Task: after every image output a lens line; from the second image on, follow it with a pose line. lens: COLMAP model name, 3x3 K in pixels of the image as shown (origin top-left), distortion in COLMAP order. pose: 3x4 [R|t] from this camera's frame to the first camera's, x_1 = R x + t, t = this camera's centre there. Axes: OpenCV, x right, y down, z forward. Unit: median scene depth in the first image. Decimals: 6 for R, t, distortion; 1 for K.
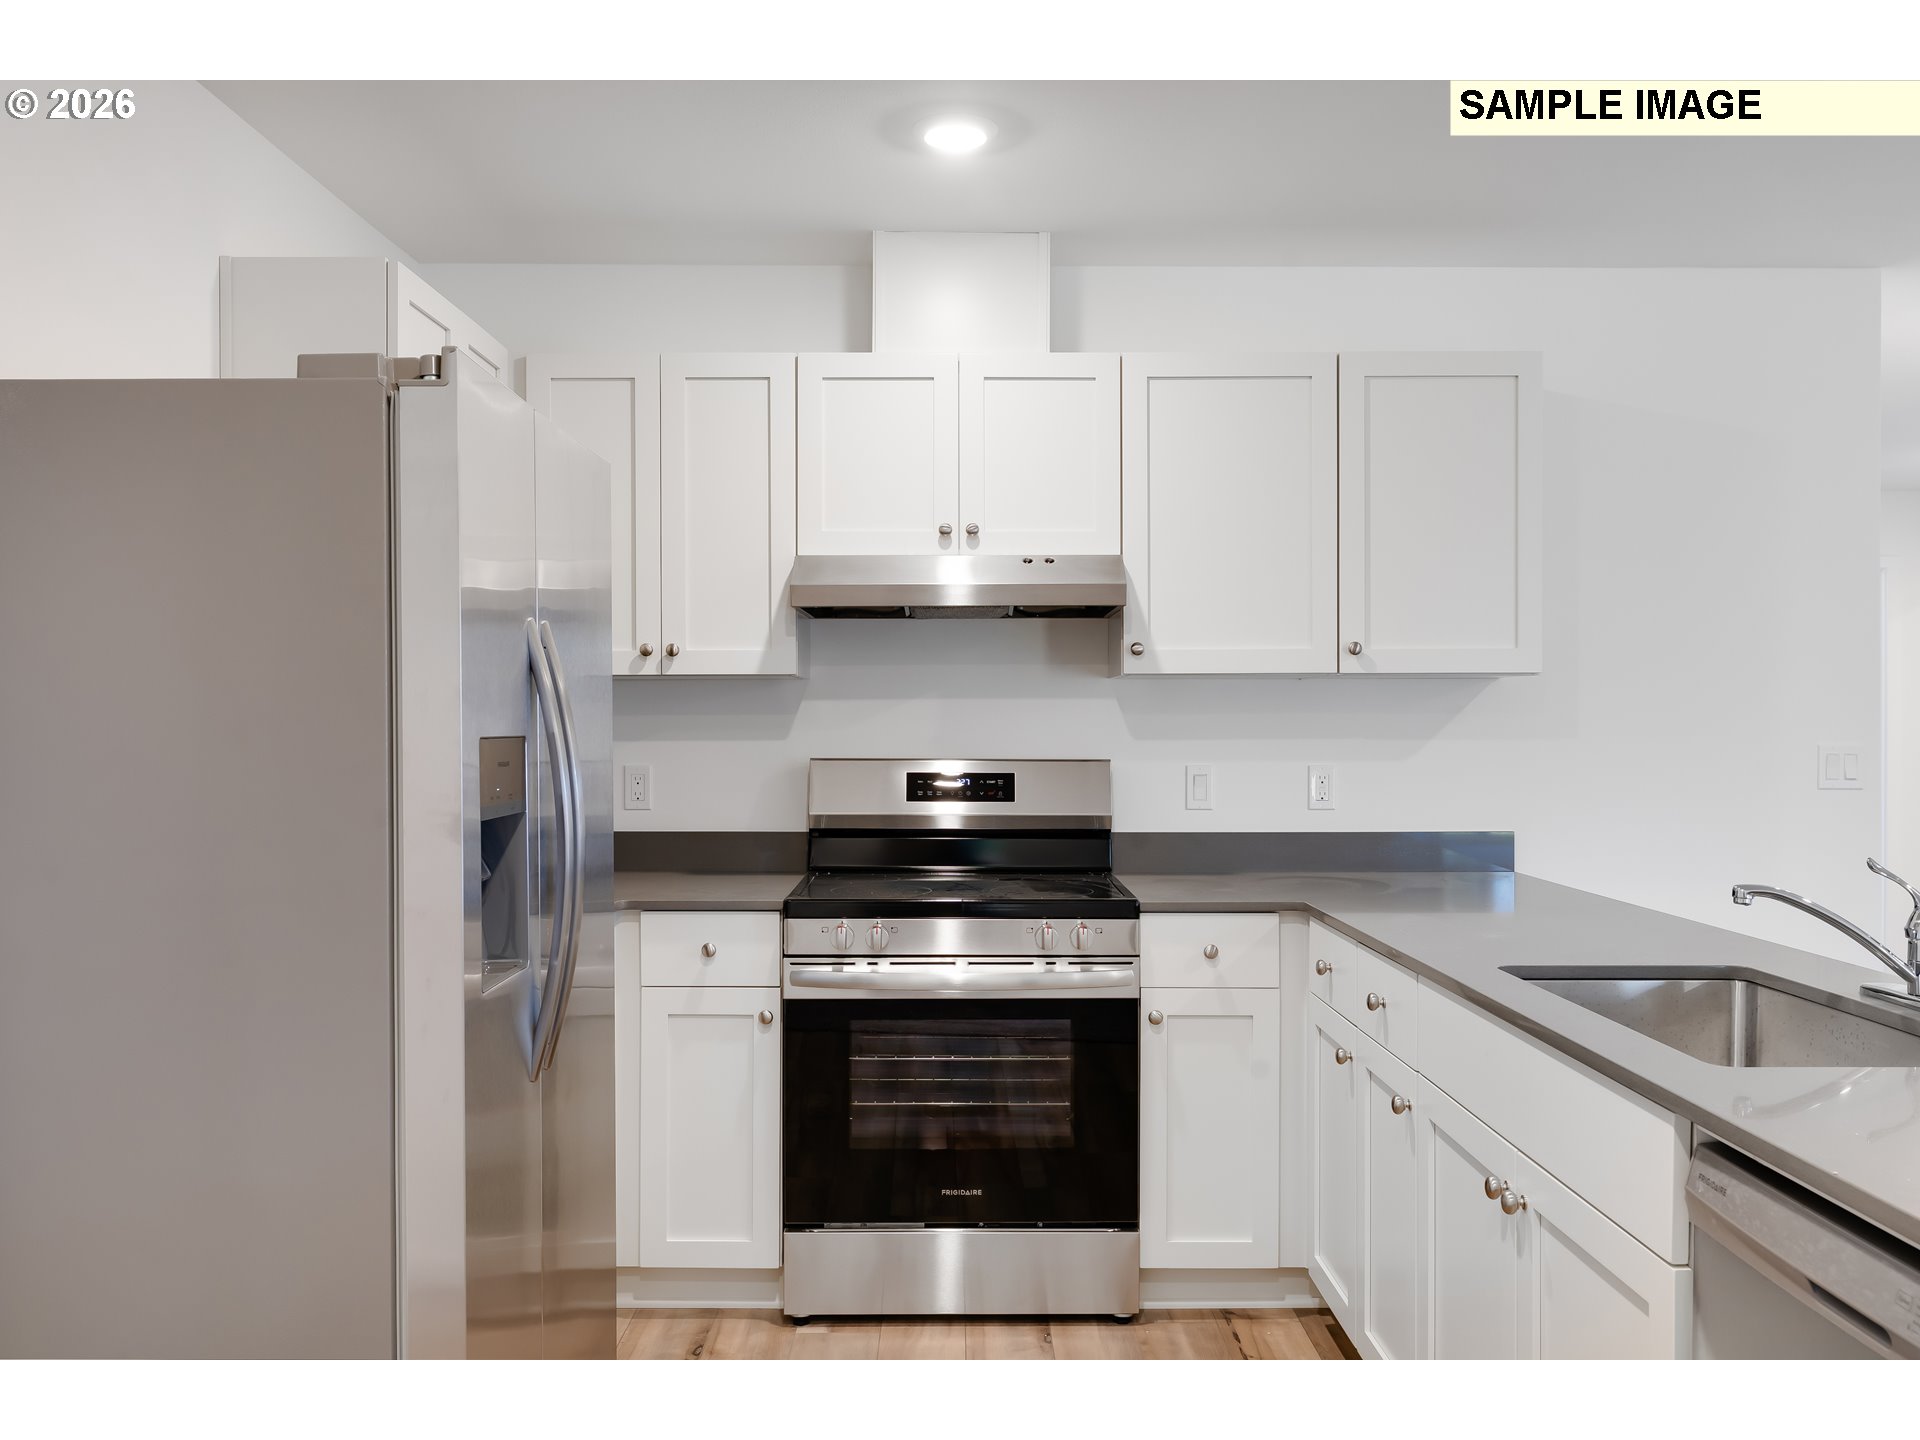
lens RADIAL K [[1573.8, 0, 960.0], [0, 1573.8, 720.0], [0, 0, 1]] dist [0.000666, 0.002526]
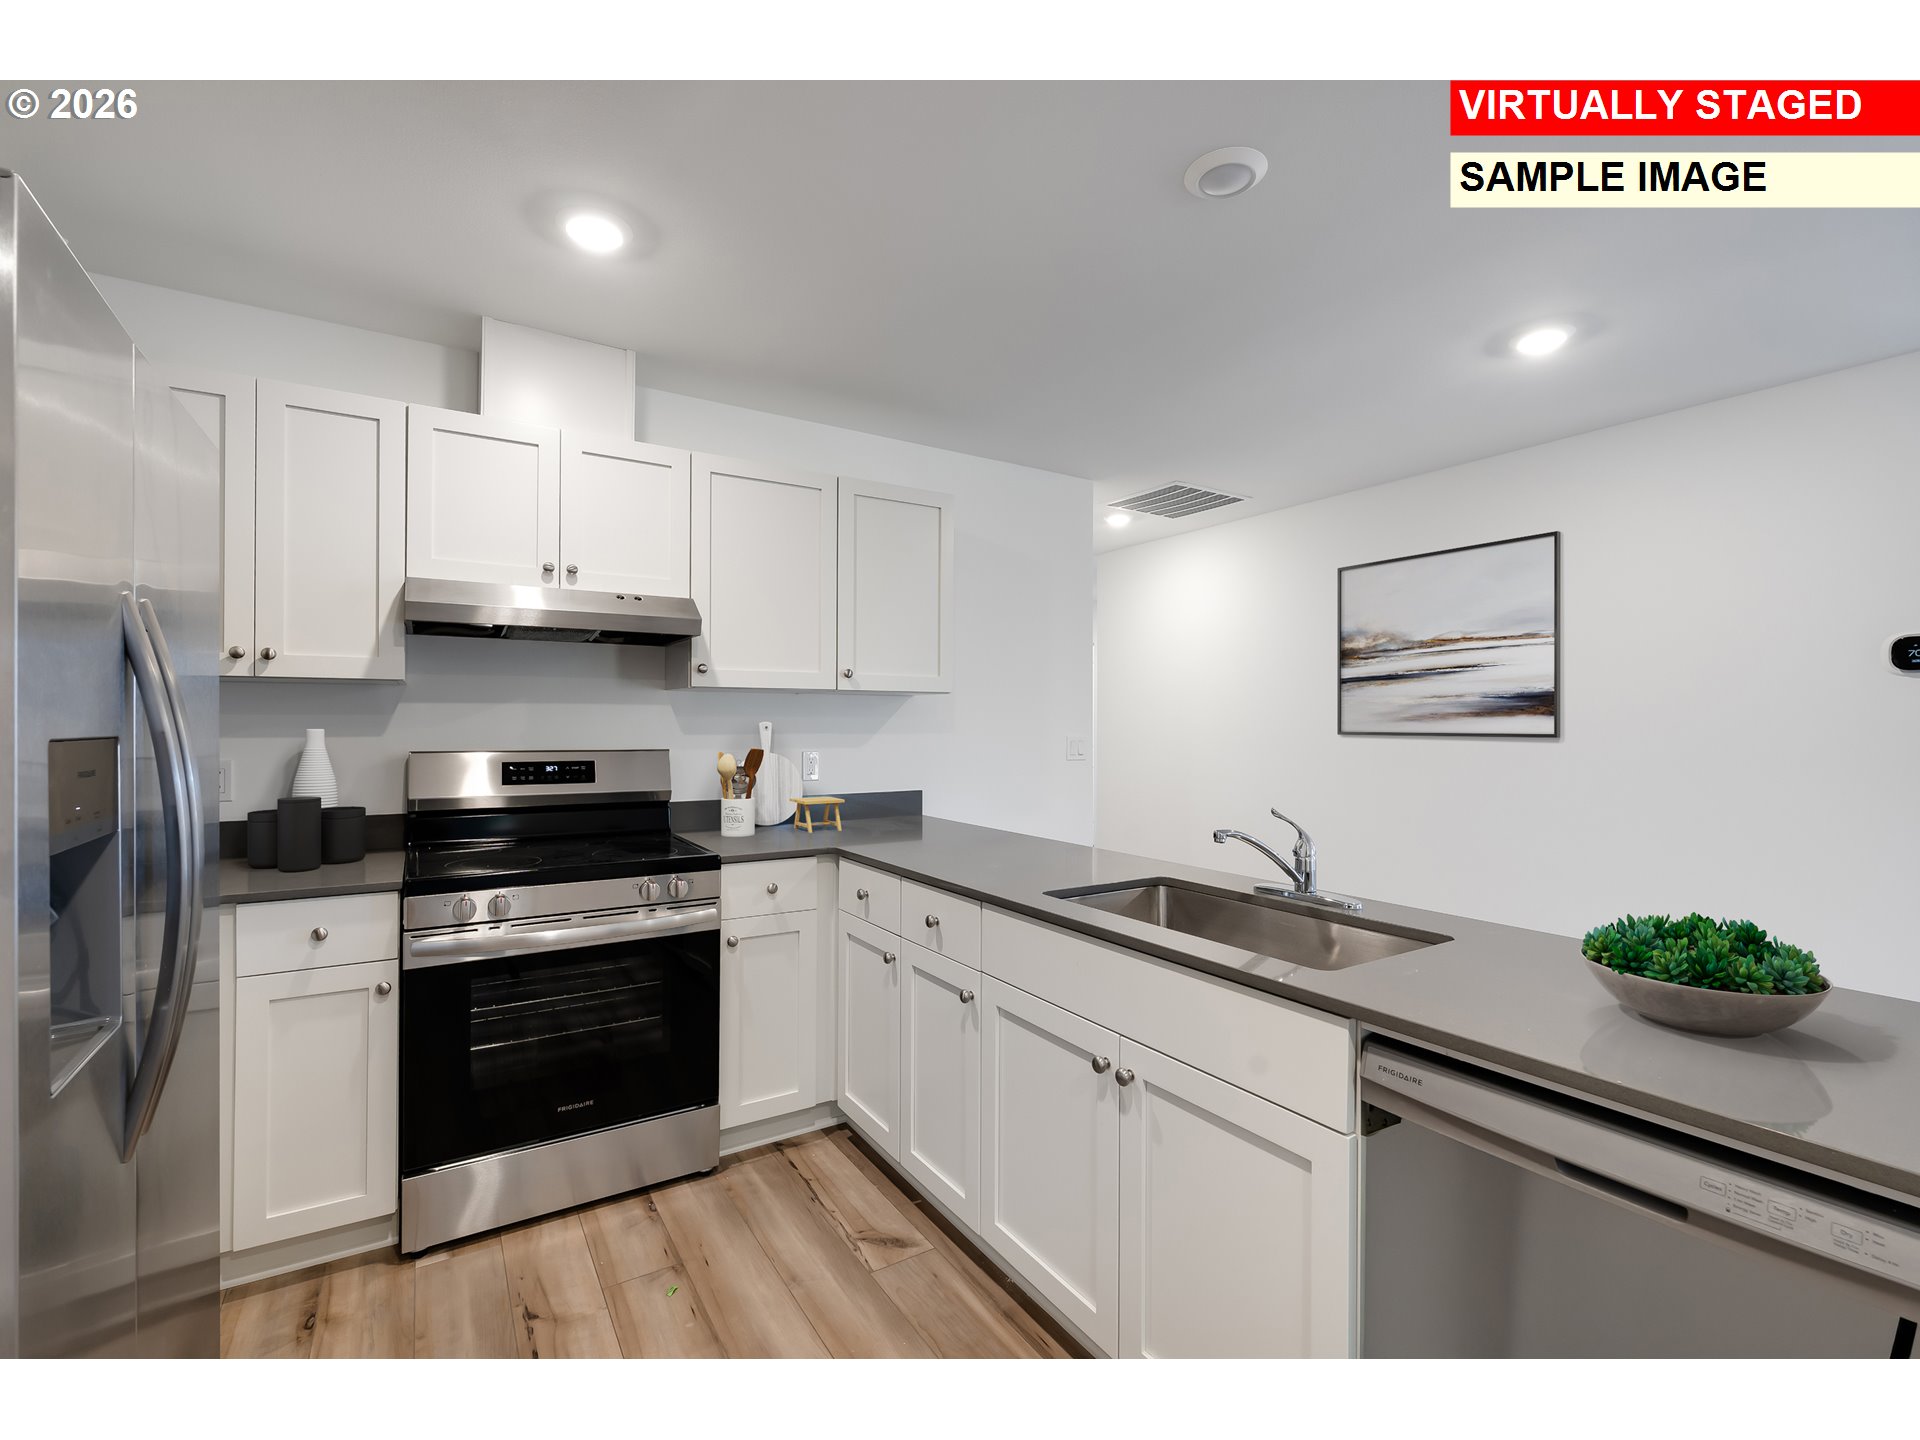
lens RADIAL K [[845.0, 0, 958.9], [0, 845.0, 715.7], [0, 0, 1]] dist [-0.005781, 0.000257]
pose [[0.844619, 0.007288, 0.535319, -0.098386], [-0.003462, 0.999961, -0.008151, 0.001042], [-0.535357, 0.005031, 0.844611, 0.280201]]
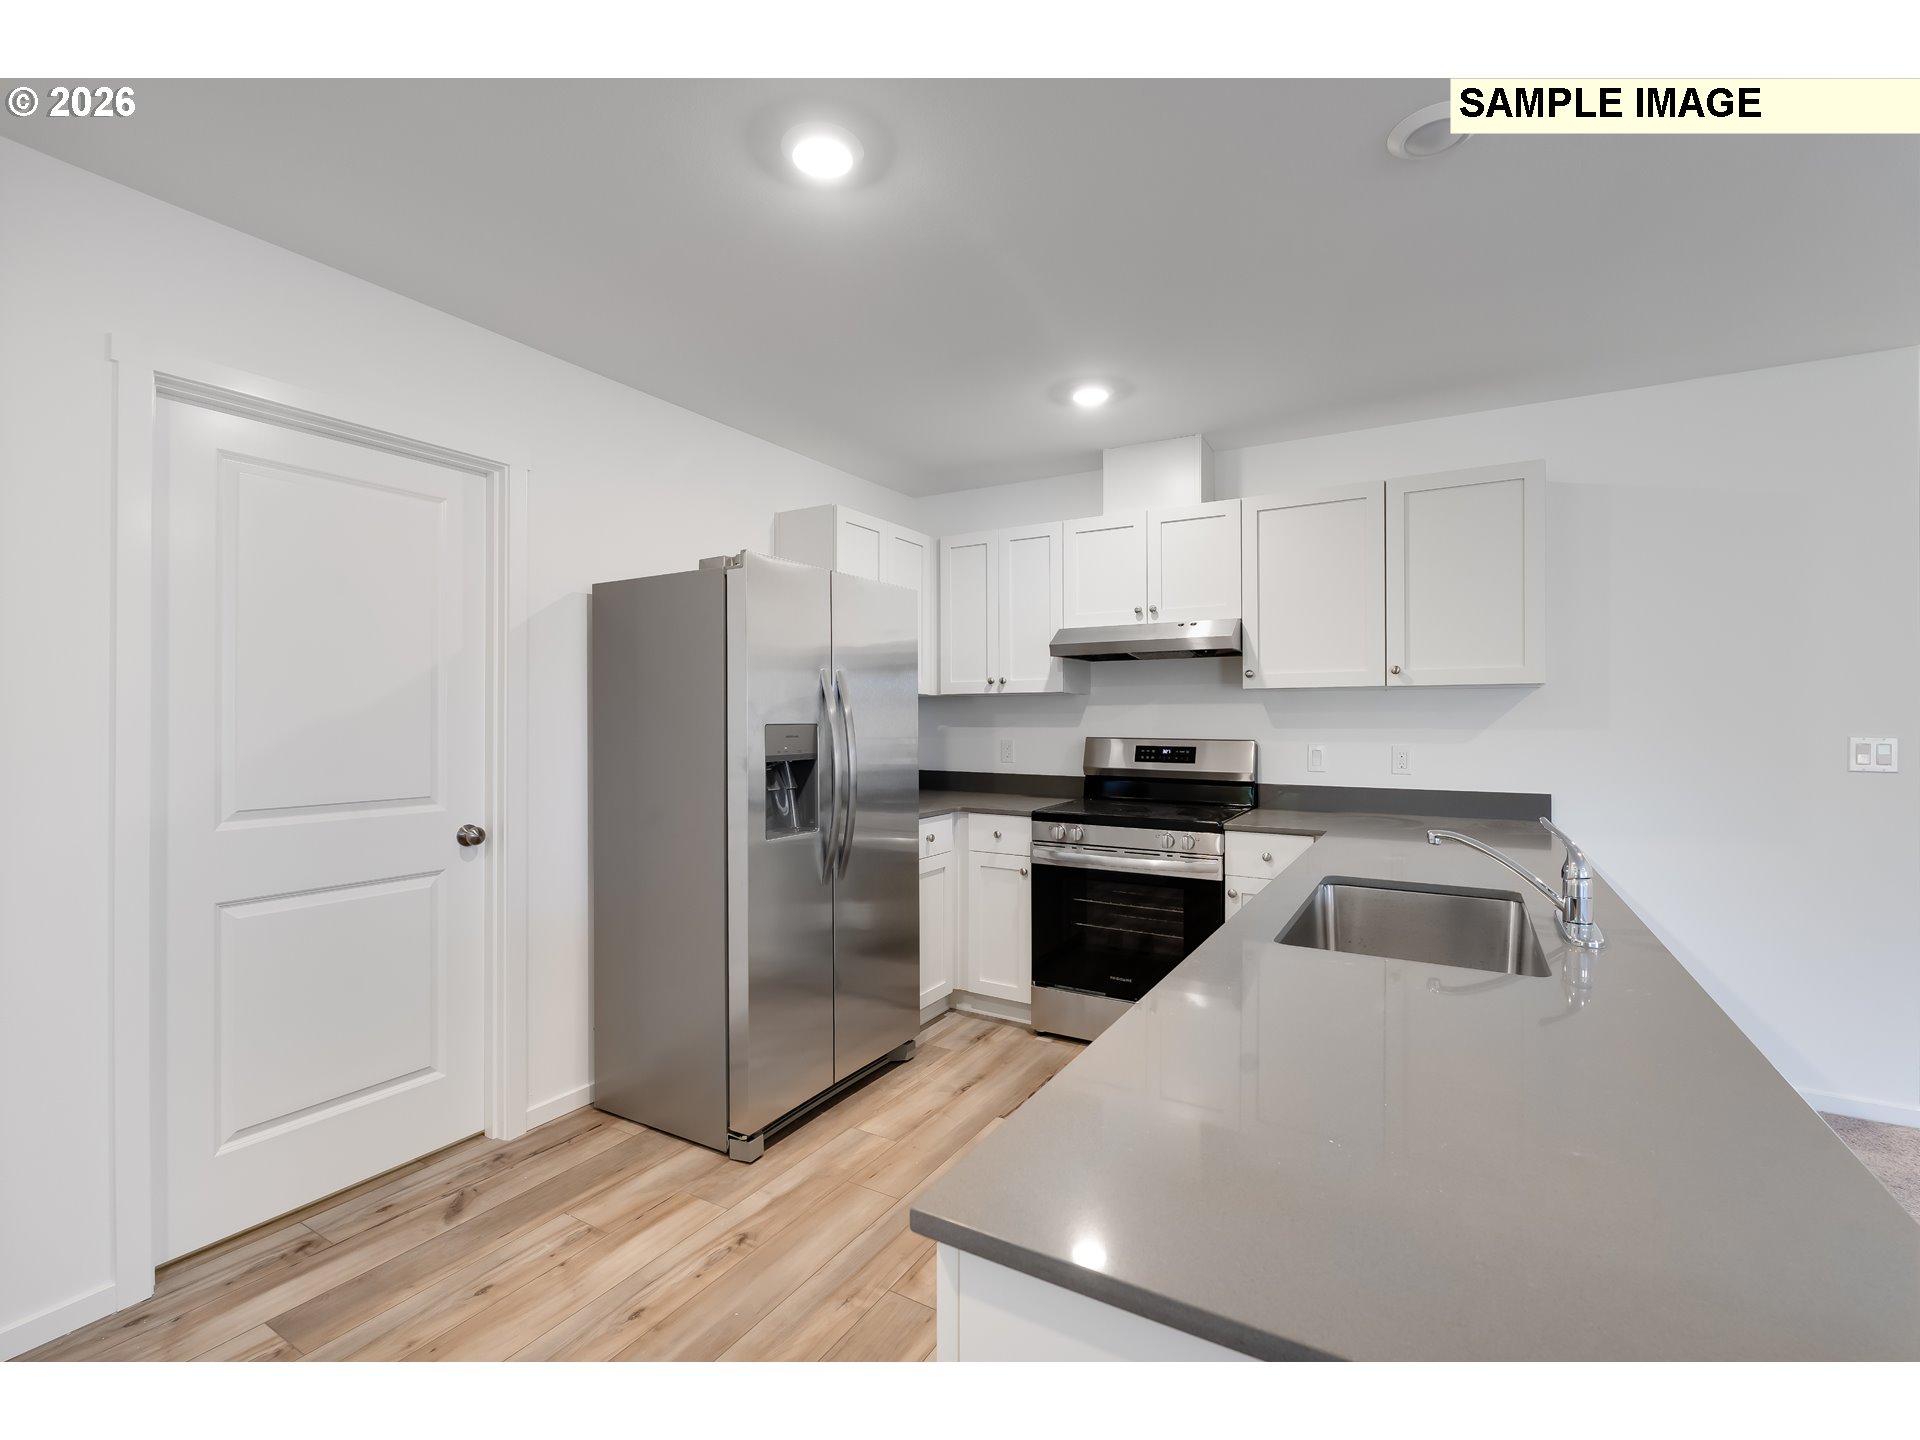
lens RADIAL K [[853.0, 0, 948.0], [0, 853.0, 717.6], [0, 0, 1]] dist [-0.007976, -0.000205]
pose [[0.857034, 0.000573, -0.515259, 0.326487], [-0.000358, 1.000000, 0.000517, 0.001091], [0.515259, -0.000259, 0.857034, 0.063227]]
